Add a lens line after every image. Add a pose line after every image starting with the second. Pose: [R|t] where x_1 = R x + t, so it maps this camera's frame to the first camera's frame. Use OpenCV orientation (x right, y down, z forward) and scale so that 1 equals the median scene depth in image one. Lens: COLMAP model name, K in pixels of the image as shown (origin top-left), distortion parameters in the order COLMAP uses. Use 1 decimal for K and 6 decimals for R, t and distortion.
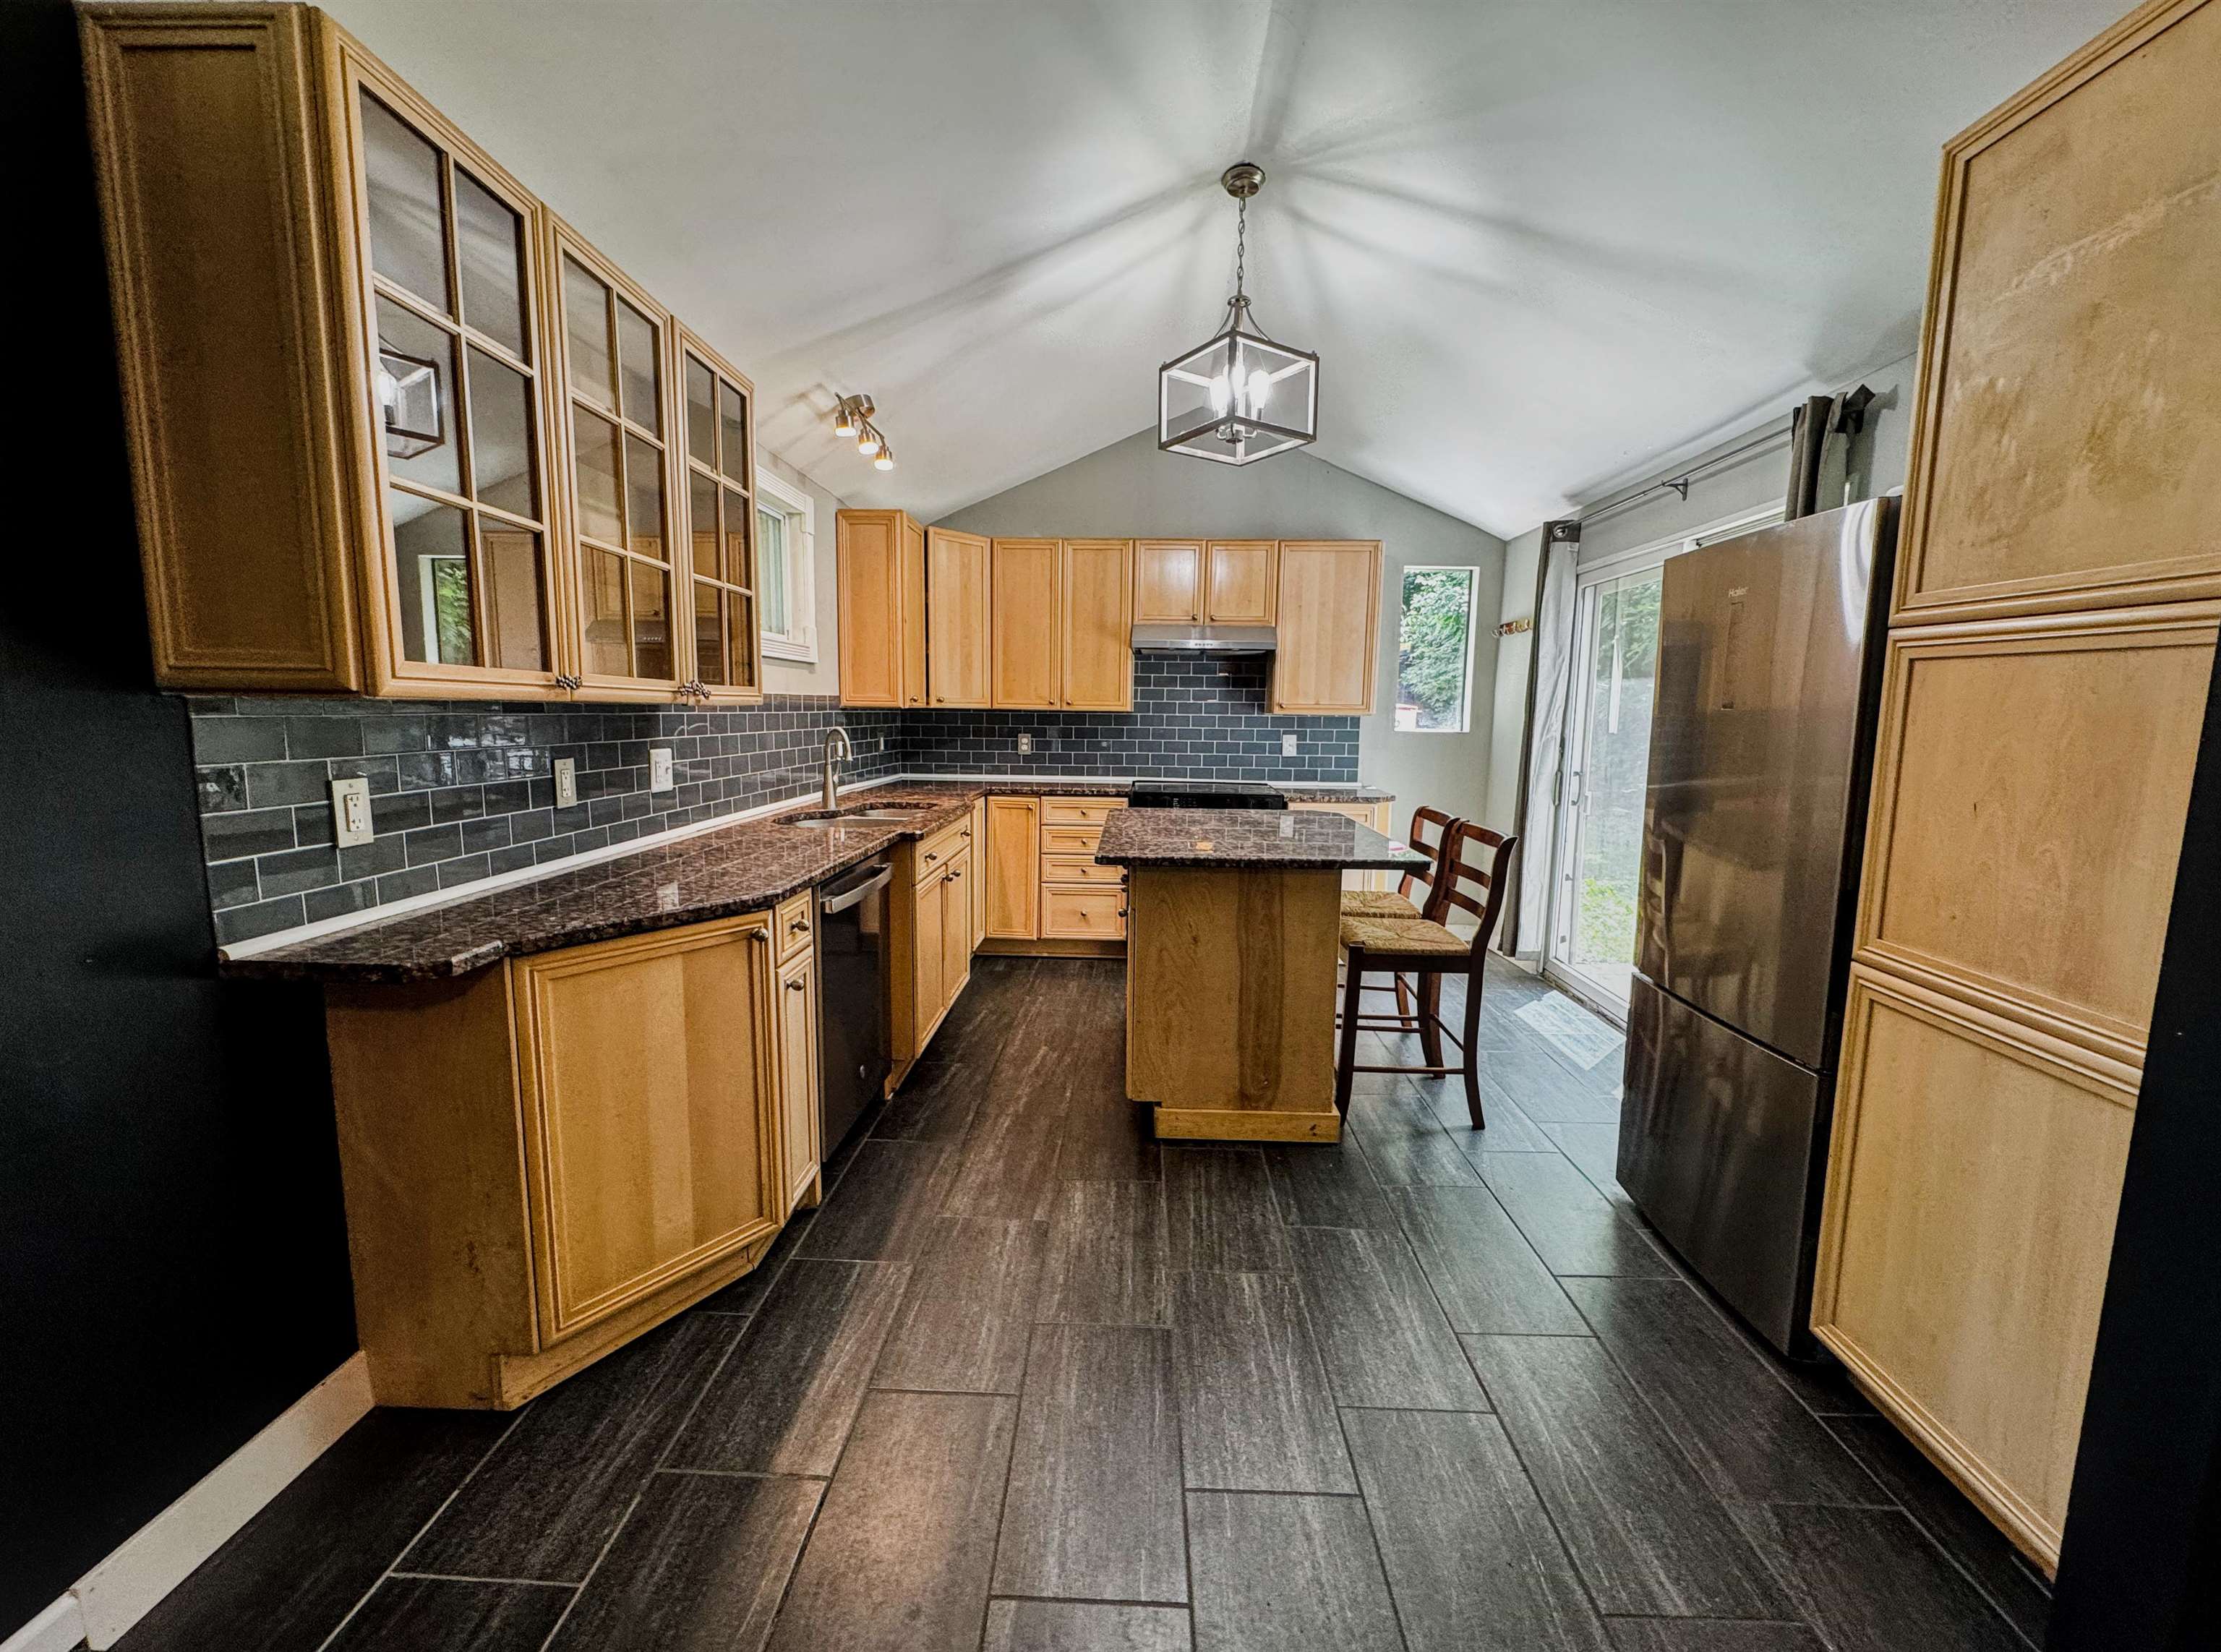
lens RADIAL K [[879.8, 0, 1110.5], [0, 879.8, 826.0], [0, 0, 1]] dist [-0.000036, -0.000009]
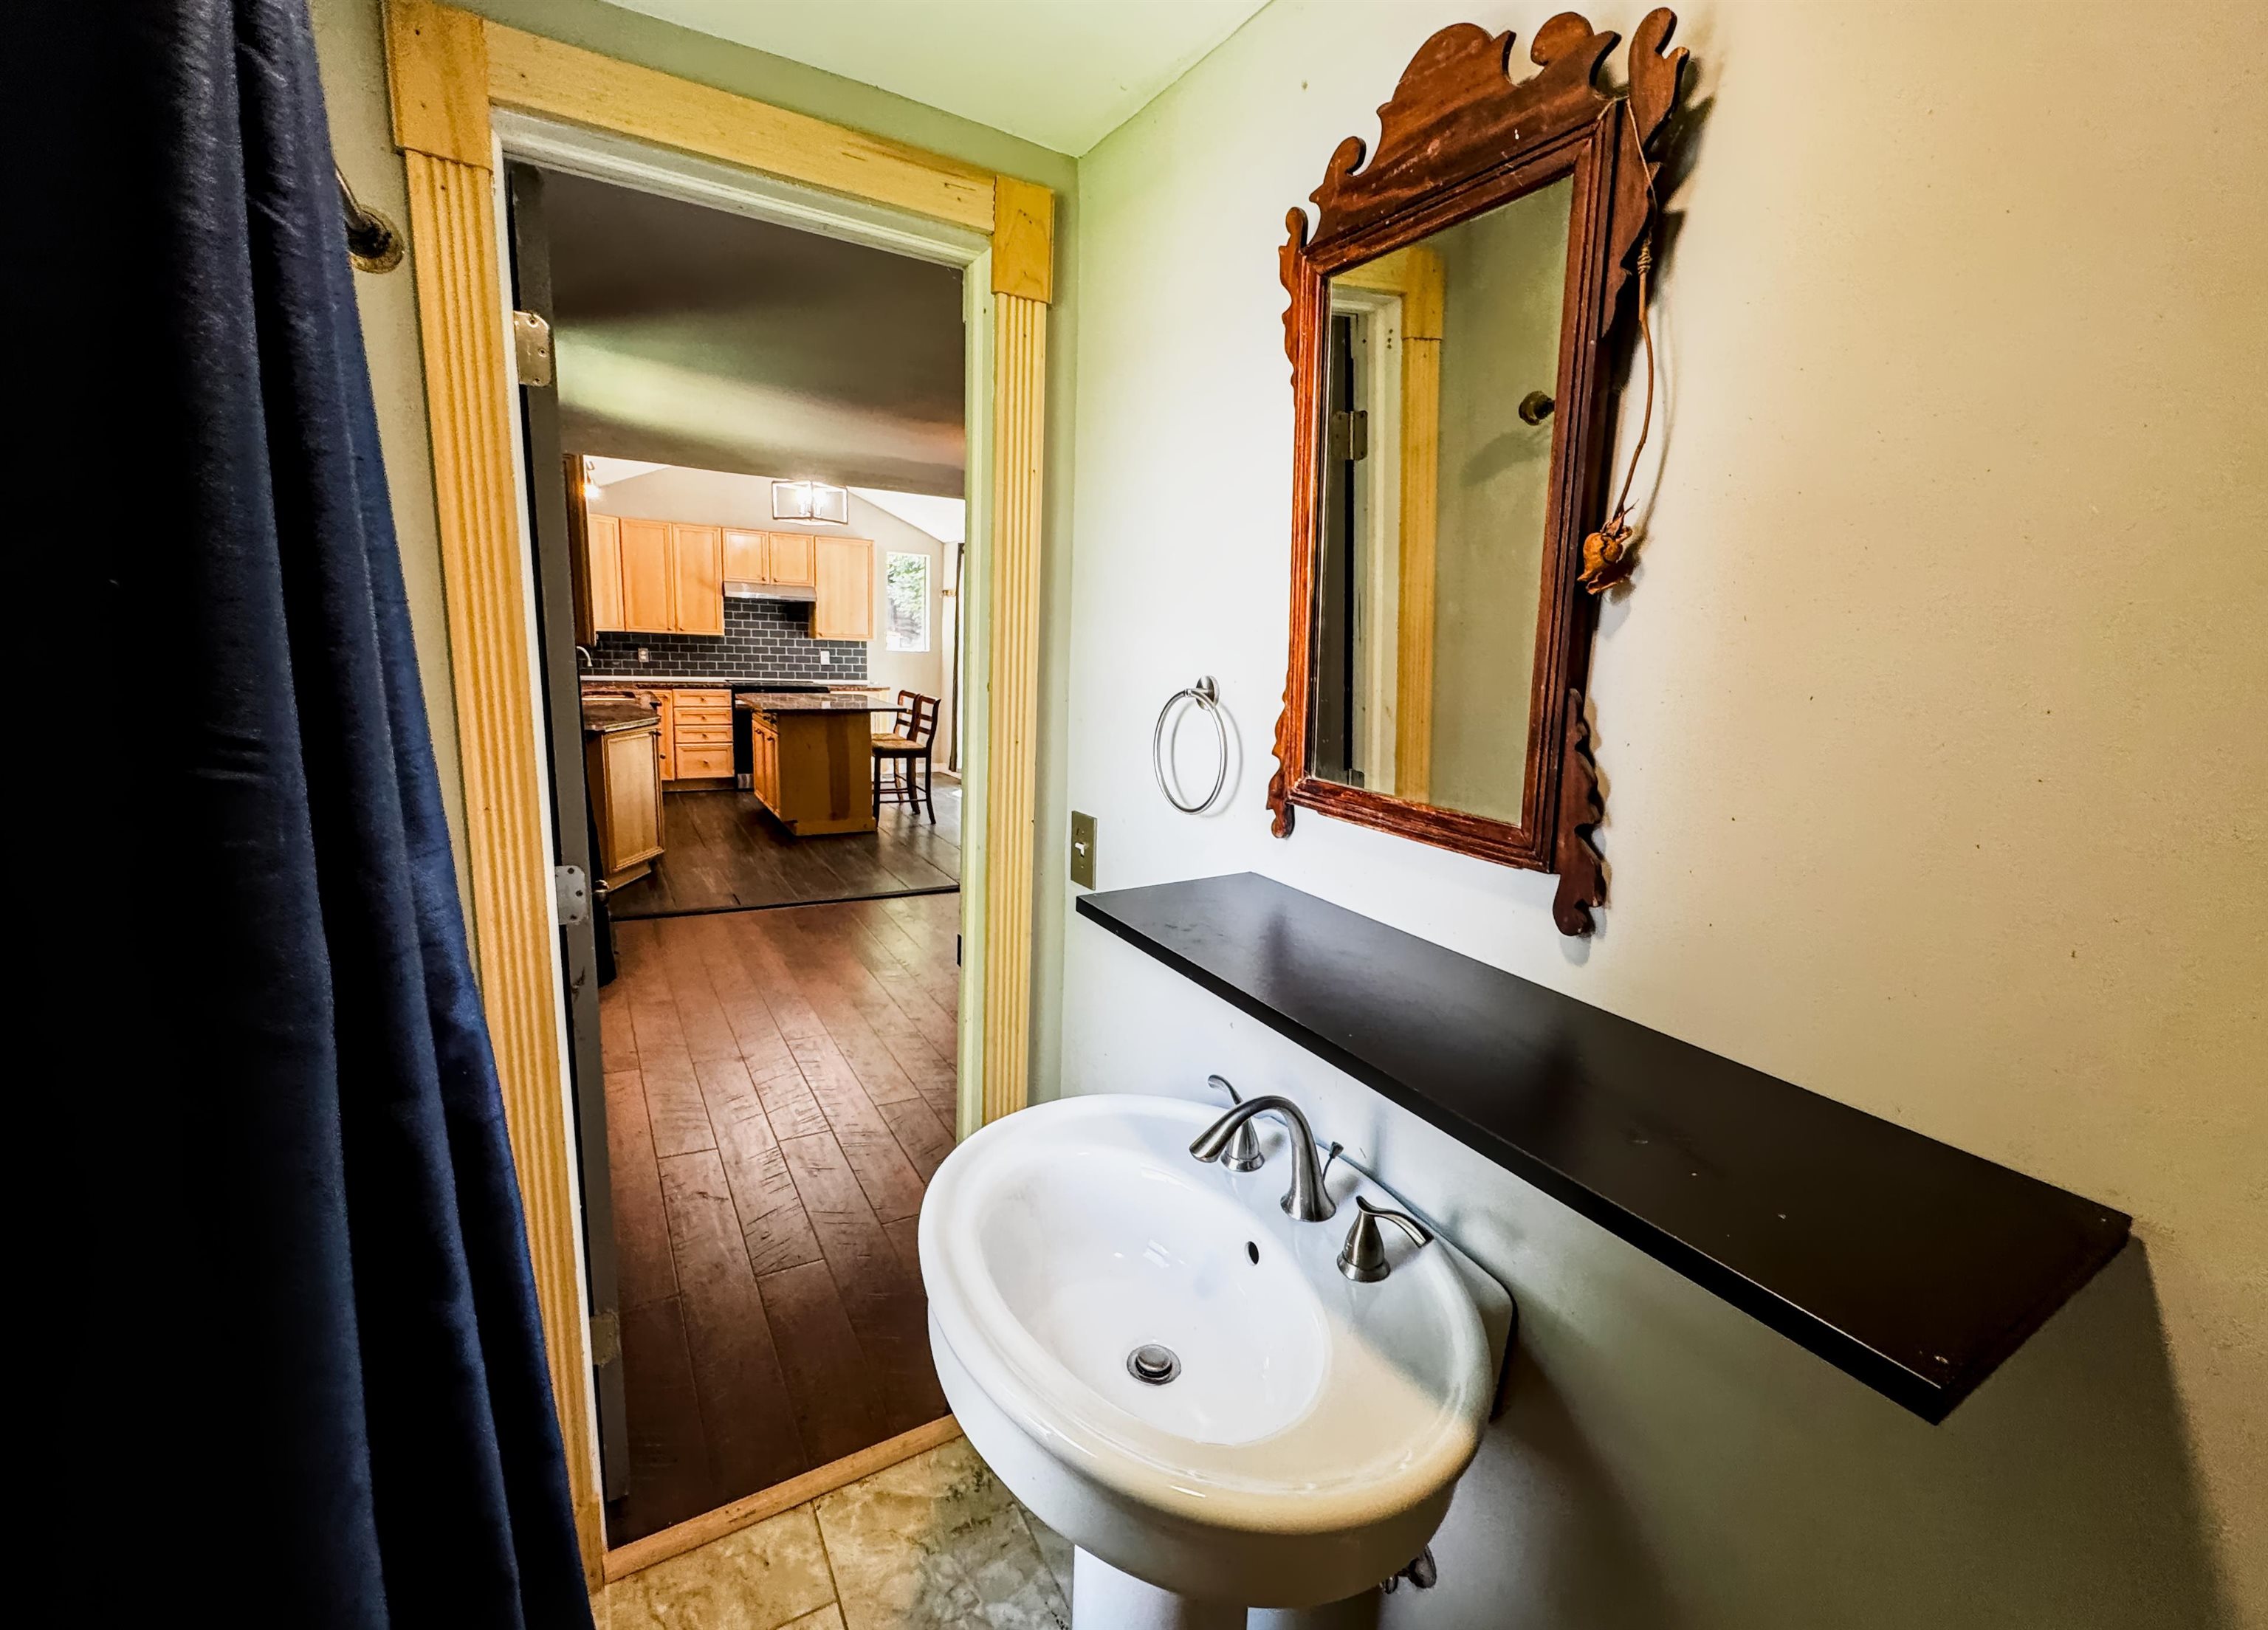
lens RADIAL K [[937.3, 0, 1134.0], [0, 937.3, 815.0], [0, 0, 1]] dist [-0.000254, -0.000007]
pose [[0.842638, -0.080625, 0.532410, -0.282449], [0.035814, 0.994929, 0.093982, 0.060520], [-0.537288, -0.060125, 0.841253, -0.851610]]
